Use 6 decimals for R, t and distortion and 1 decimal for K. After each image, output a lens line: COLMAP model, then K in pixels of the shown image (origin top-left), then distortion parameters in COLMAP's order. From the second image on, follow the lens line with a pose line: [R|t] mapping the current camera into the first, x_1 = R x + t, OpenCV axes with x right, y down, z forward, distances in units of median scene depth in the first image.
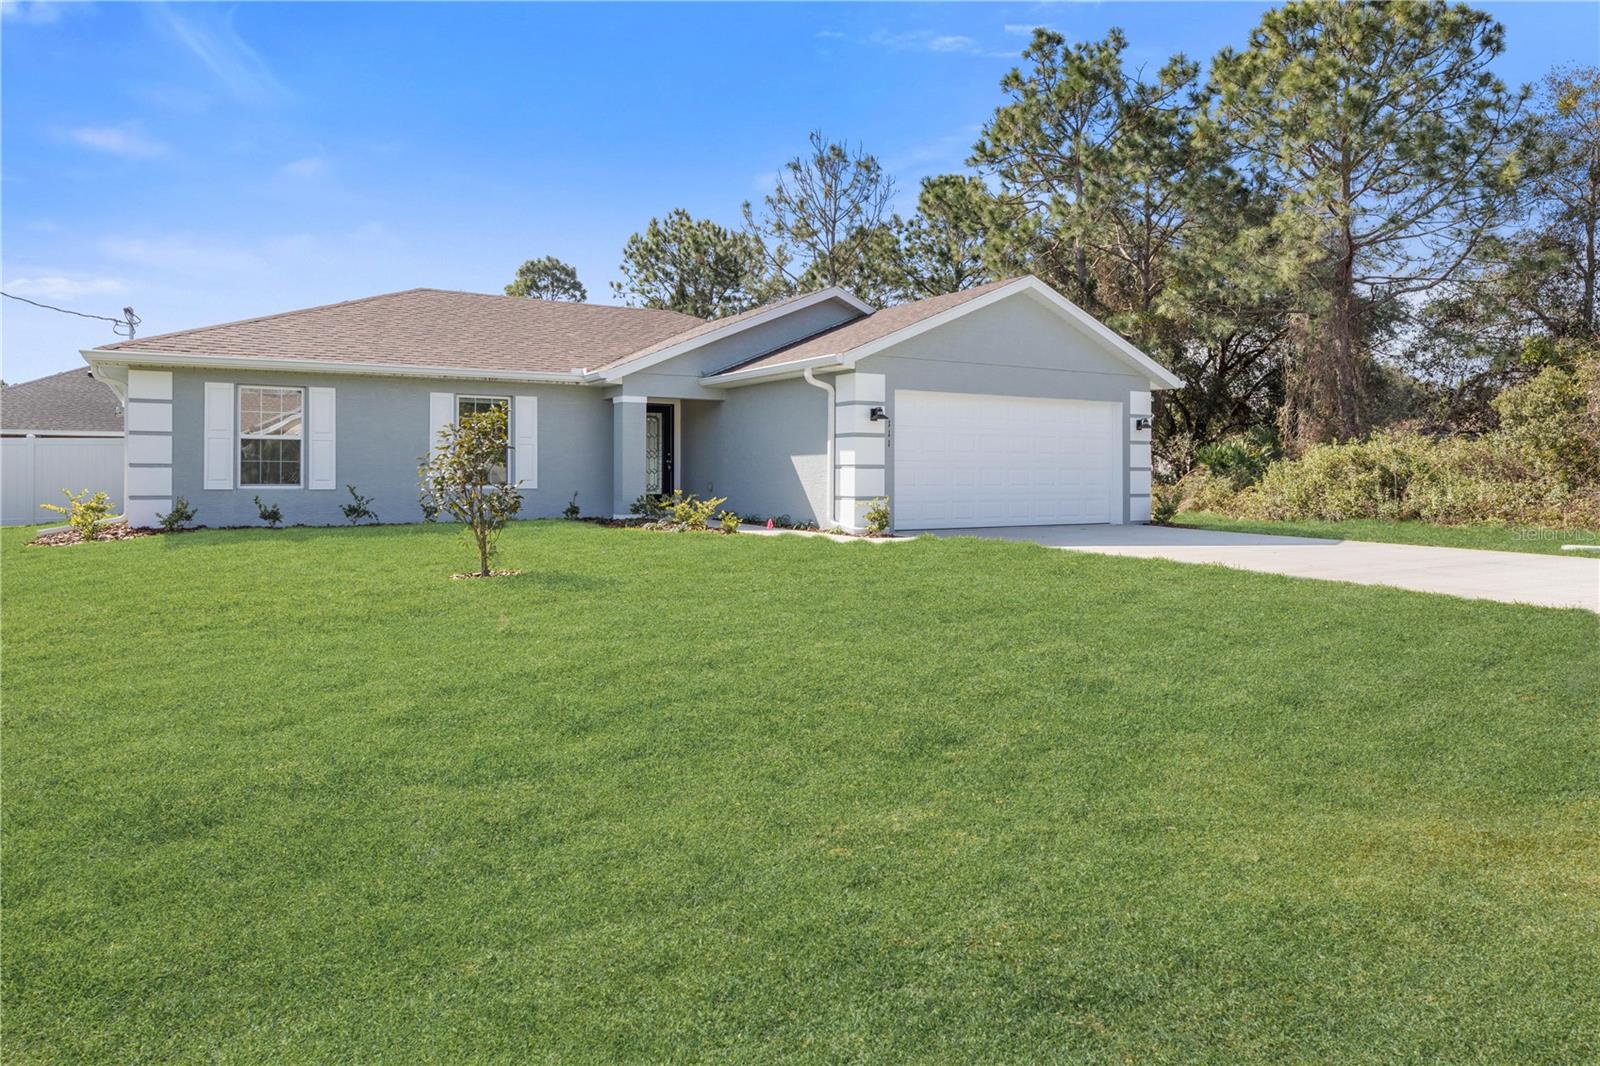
lens RADIAL K [[1068.8, 0, 800.0], [0, 1068.8, 533.0], [0, 0, 1]] dist [0.073559, 0.001065]
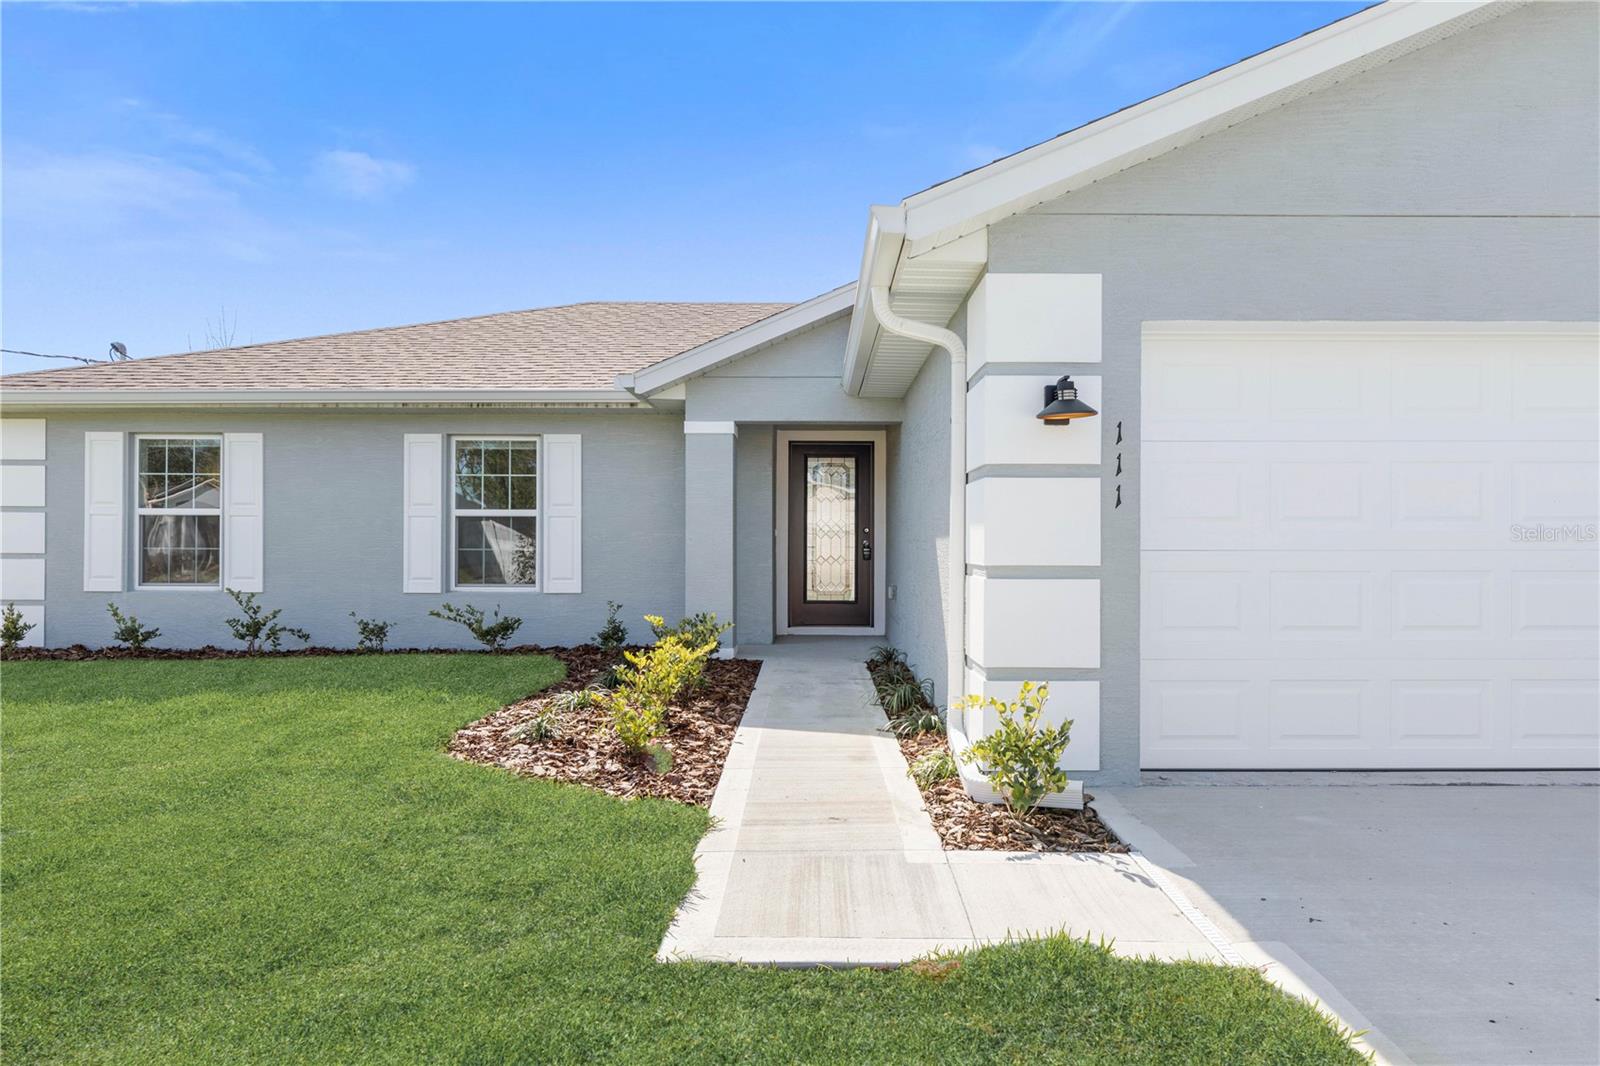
lens RADIAL K [[1000.9, 0, 800.0], [0, 1000.9, 533.0], [0, 0, 1]] dist [-0.001422, -0.001443]
pose [[0.859570, -0.003954, -0.511002, 0.147878], [-0.030750, 0.997758, -0.059446, -0.052548], [0.510092, 0.066812, 0.857521, 0.695355]]
